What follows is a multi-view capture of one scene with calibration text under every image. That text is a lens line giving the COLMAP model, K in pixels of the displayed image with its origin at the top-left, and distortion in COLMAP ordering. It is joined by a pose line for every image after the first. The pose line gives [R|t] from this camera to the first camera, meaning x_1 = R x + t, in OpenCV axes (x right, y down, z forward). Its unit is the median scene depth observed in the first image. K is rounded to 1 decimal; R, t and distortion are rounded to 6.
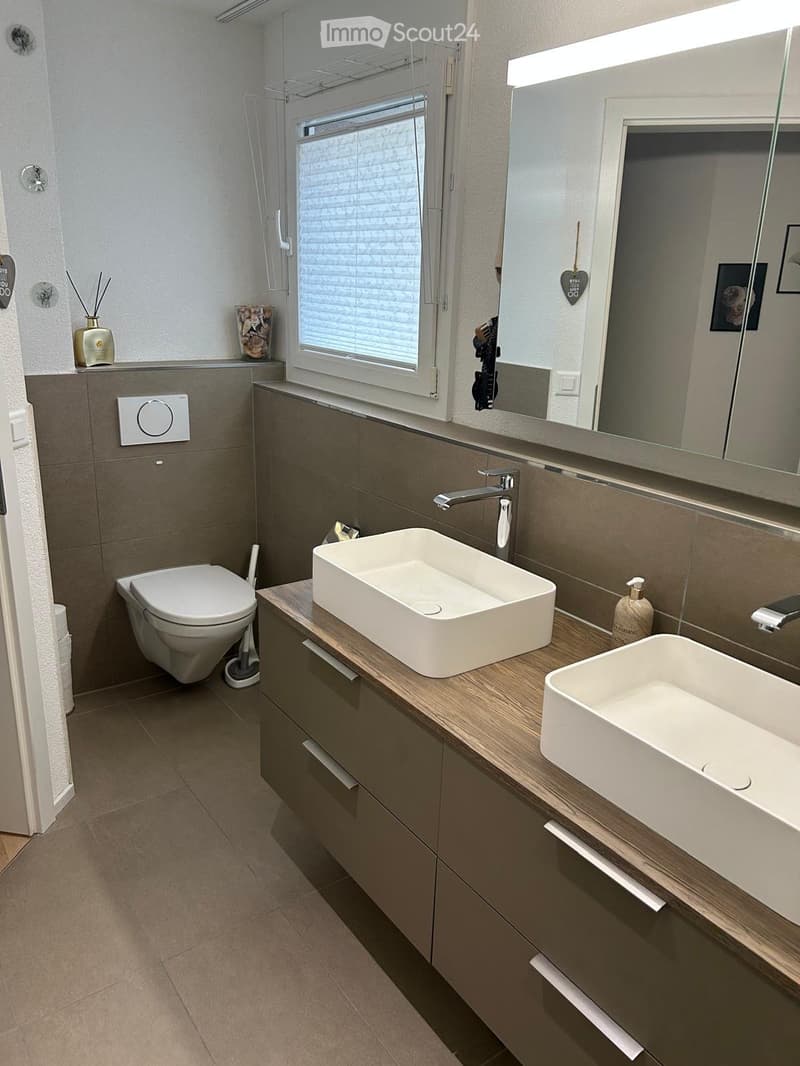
lens RADIAL K [[791.5, 0, 400.0], [0, 791.5, 533.0], [0, 0, 1]] dist [0.003616, 0.000891]
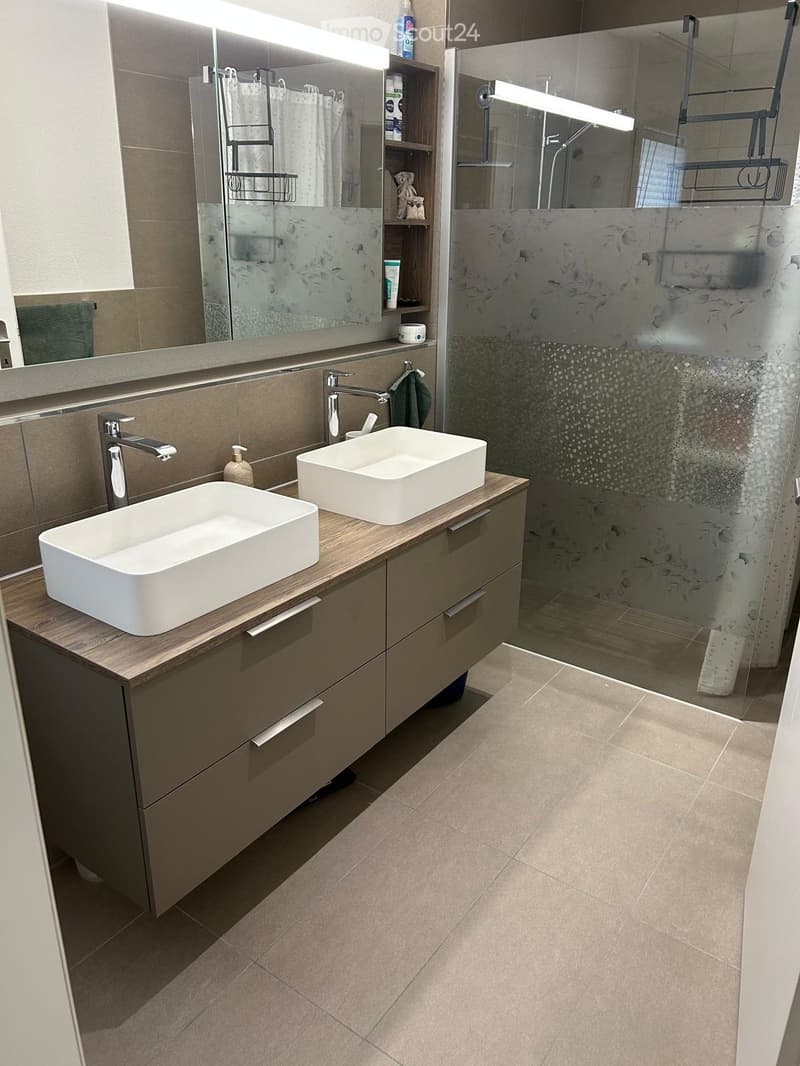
lens RADIAL K [[791.5, 0, 400.0], [0, 791.5, 533.0], [0, 0, 1]] dist [0.003616, 0.000891]
pose [[-0.343908, -0.352209, 0.870446, -0.847139], [0.252792, 0.858038, 0.447065, -0.291544], [-0.904336, 0.373790, -0.206050, 0.926069]]
